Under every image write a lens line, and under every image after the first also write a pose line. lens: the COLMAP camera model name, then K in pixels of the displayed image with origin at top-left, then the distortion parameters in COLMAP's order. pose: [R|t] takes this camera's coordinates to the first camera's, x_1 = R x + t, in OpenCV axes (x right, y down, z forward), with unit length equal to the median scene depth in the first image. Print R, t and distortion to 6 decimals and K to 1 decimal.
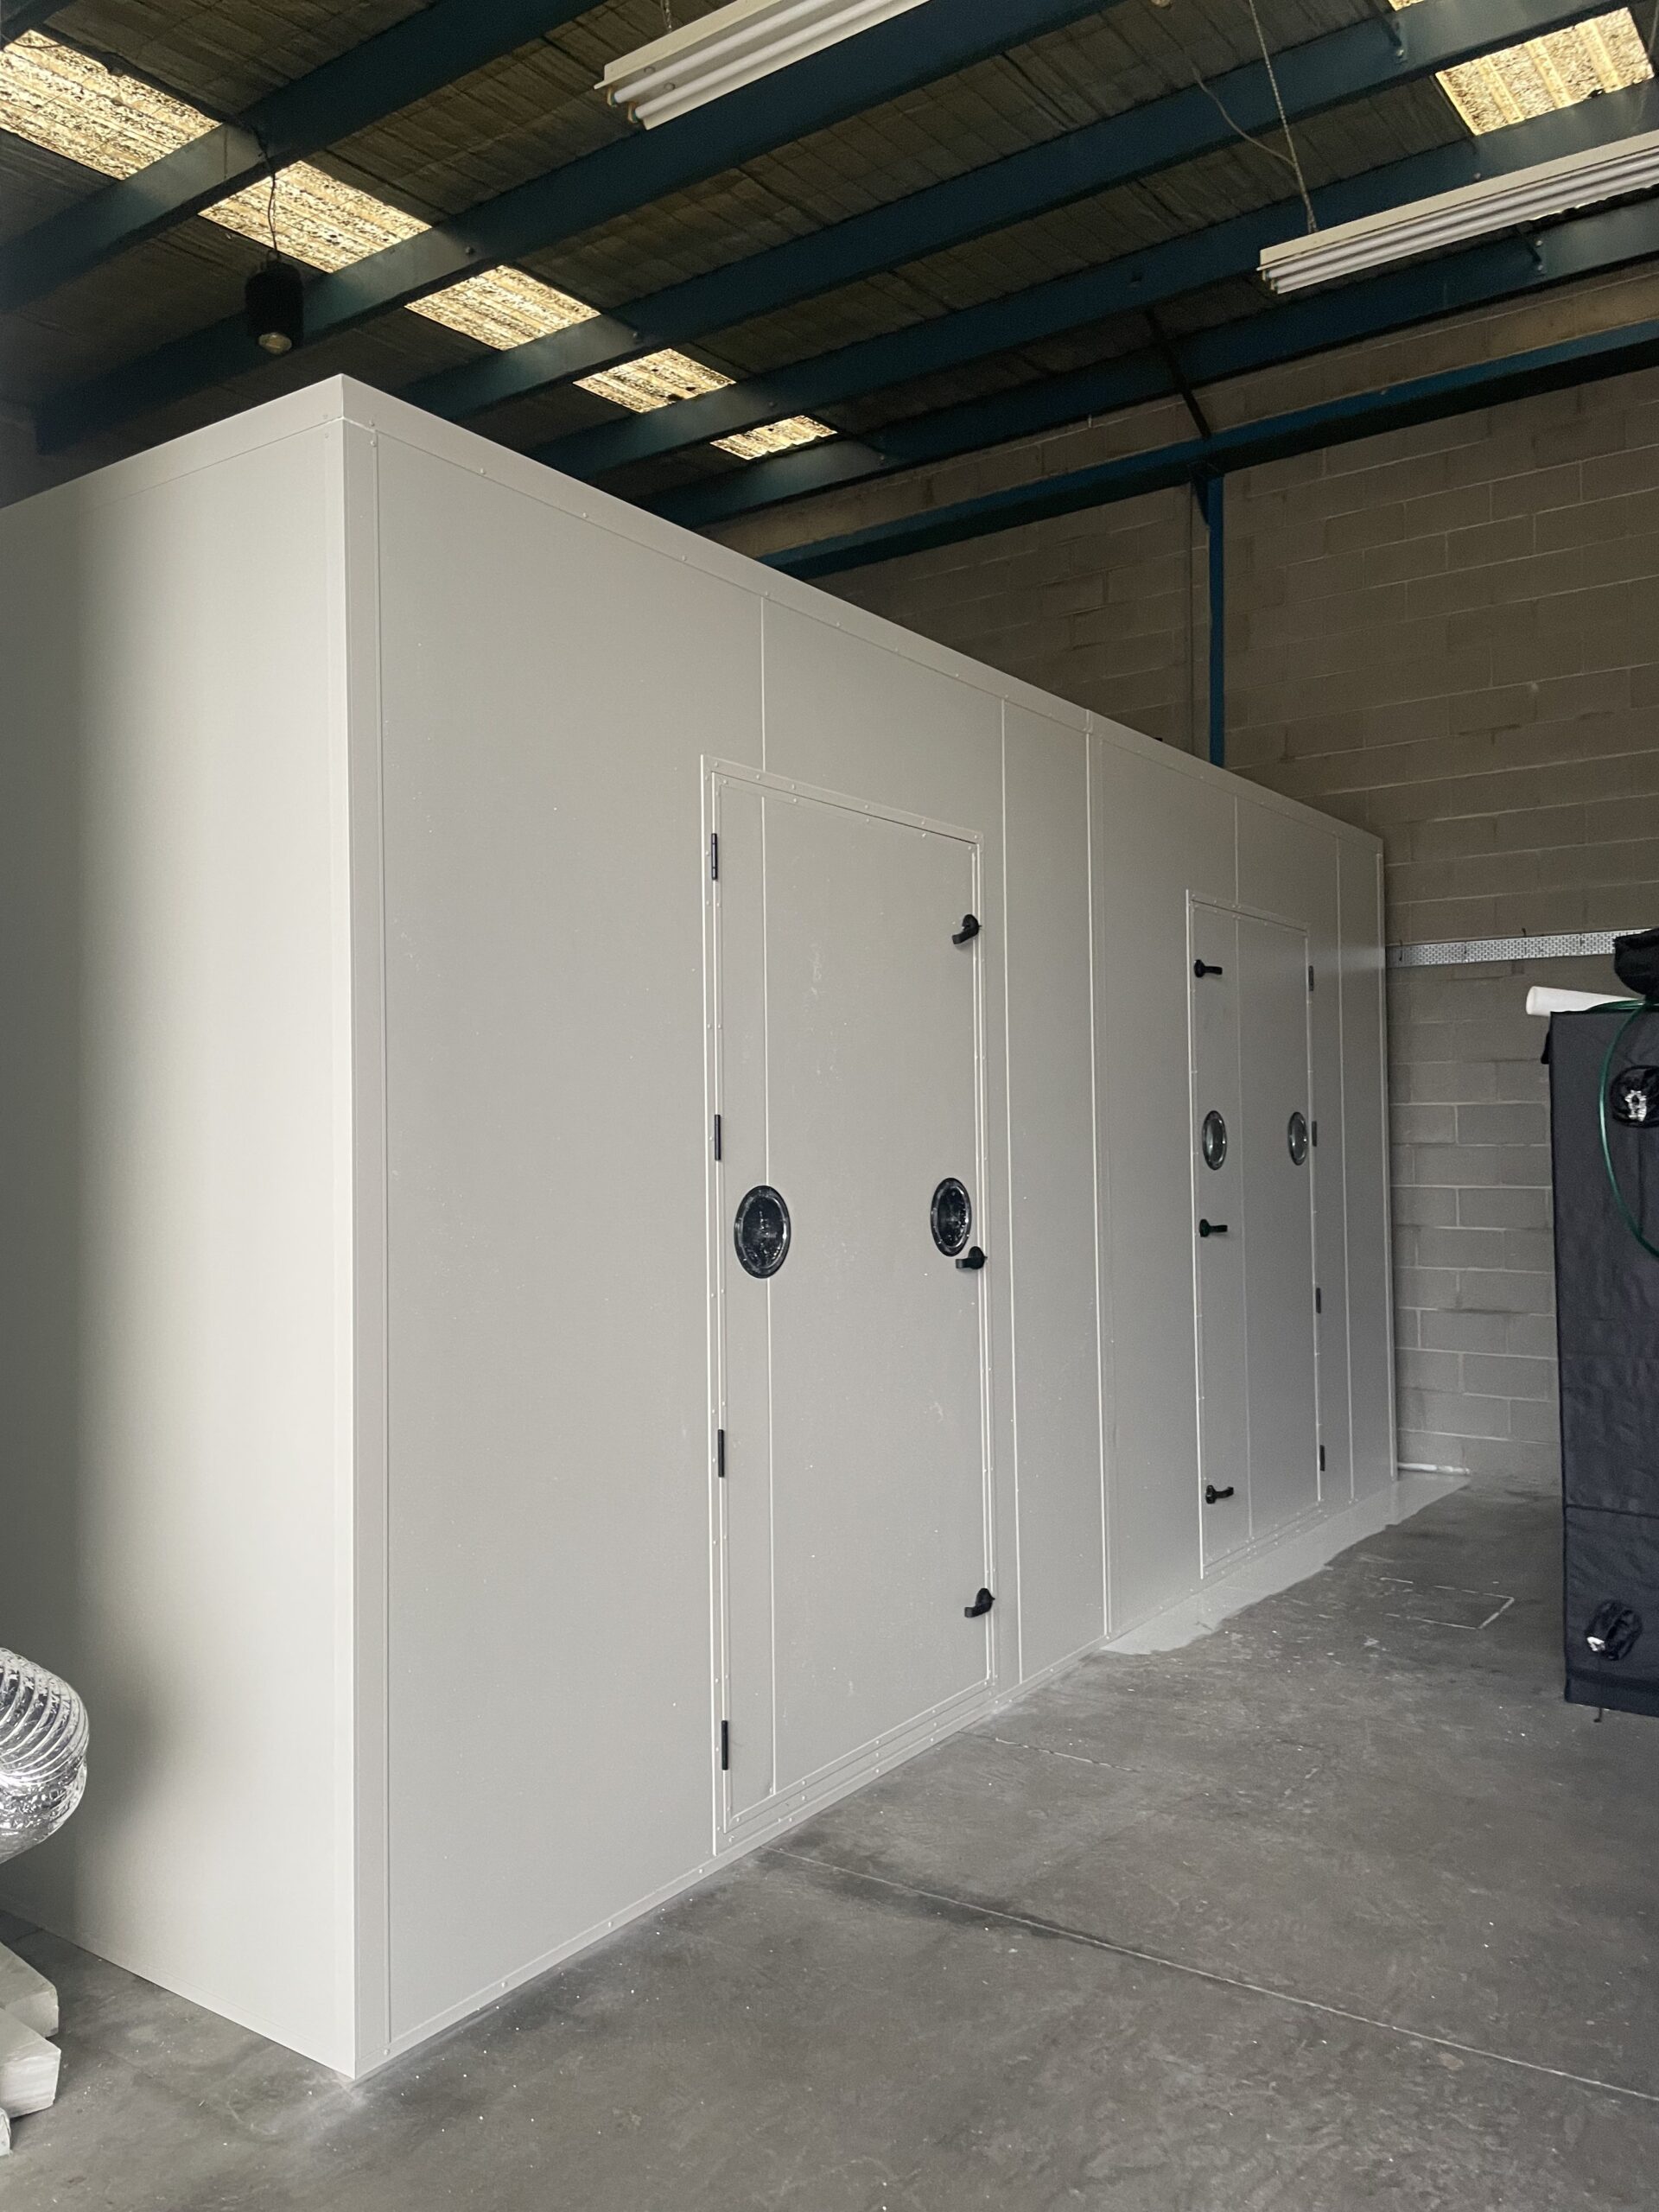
lens RADIAL K [[1741.1, 0, 833.0], [0, 1741.1, 1102.2], [0, 0, 1]] dist [0.082528, -0.126308]
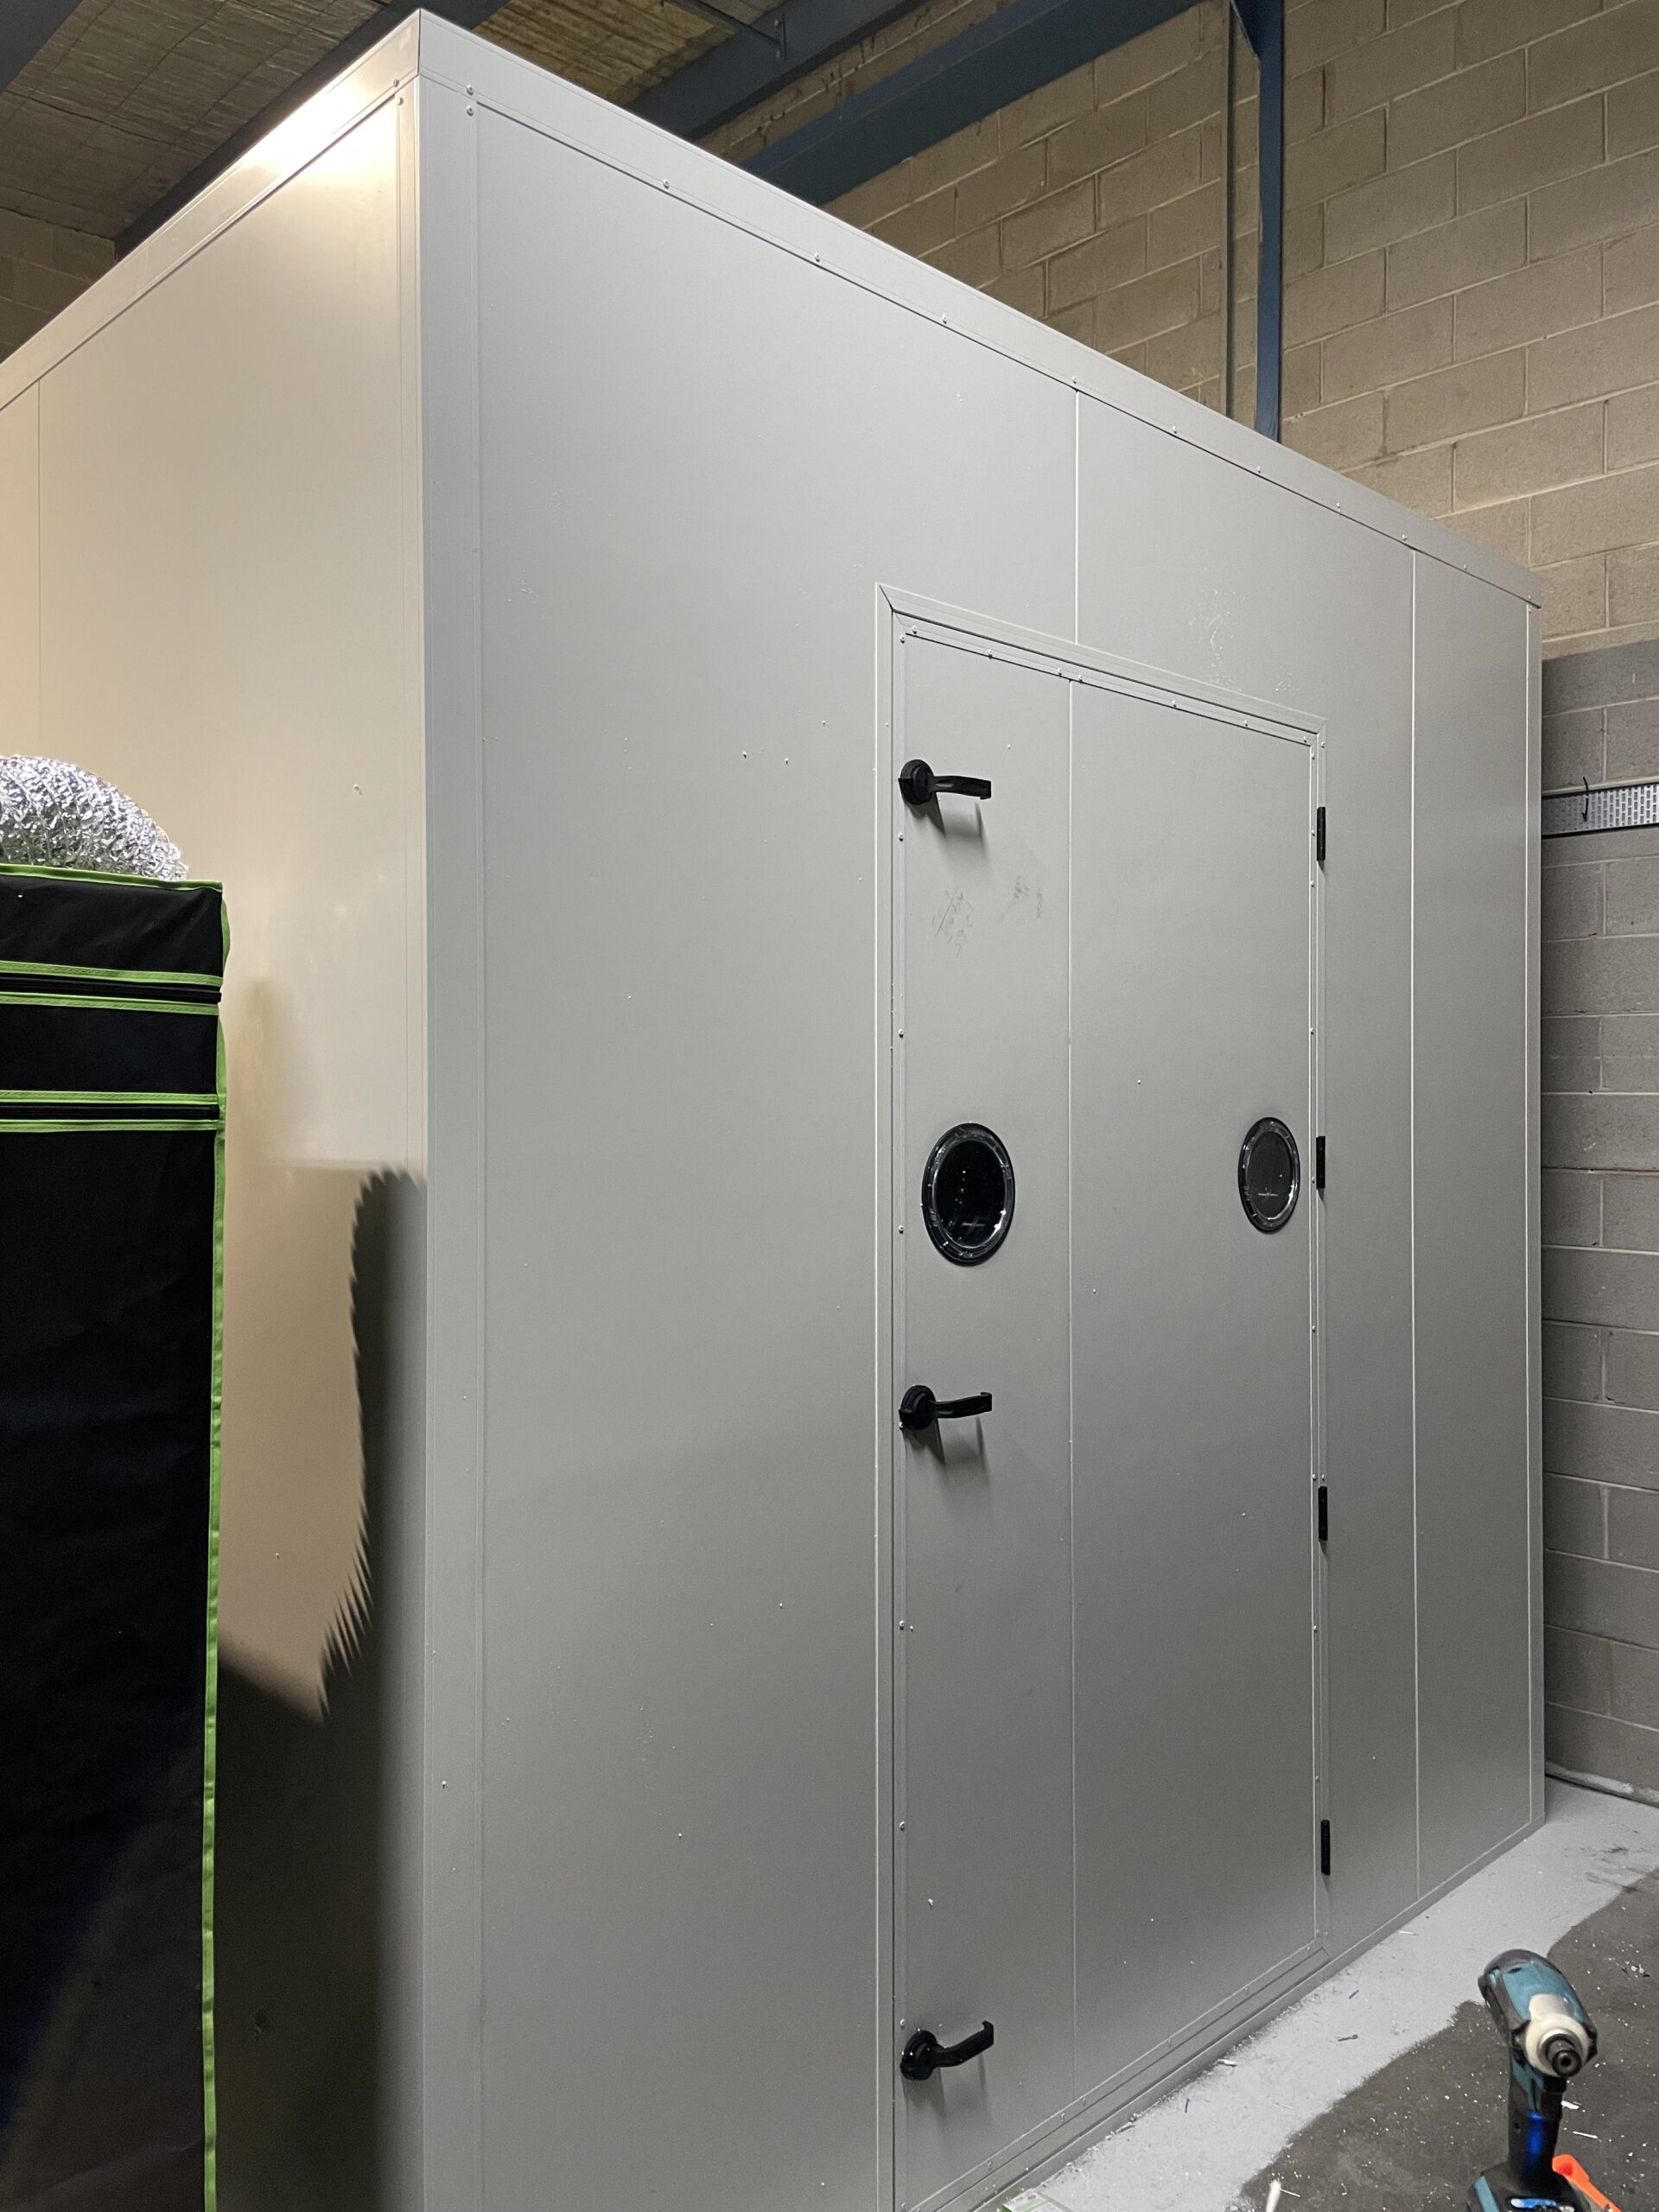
lens RADIAL K [[1708.5, 0, 824.0], [0, 1708.5, 1103.5], [0, 0, 1]] dist [0.094131, -0.126560]
pose [[0.982076, 0.015534, -0.187846, 0.256898], [-0.010083, 0.999501, 0.029939, -0.012057], [0.188217, -0.027508, 0.981742, 0.577957]]
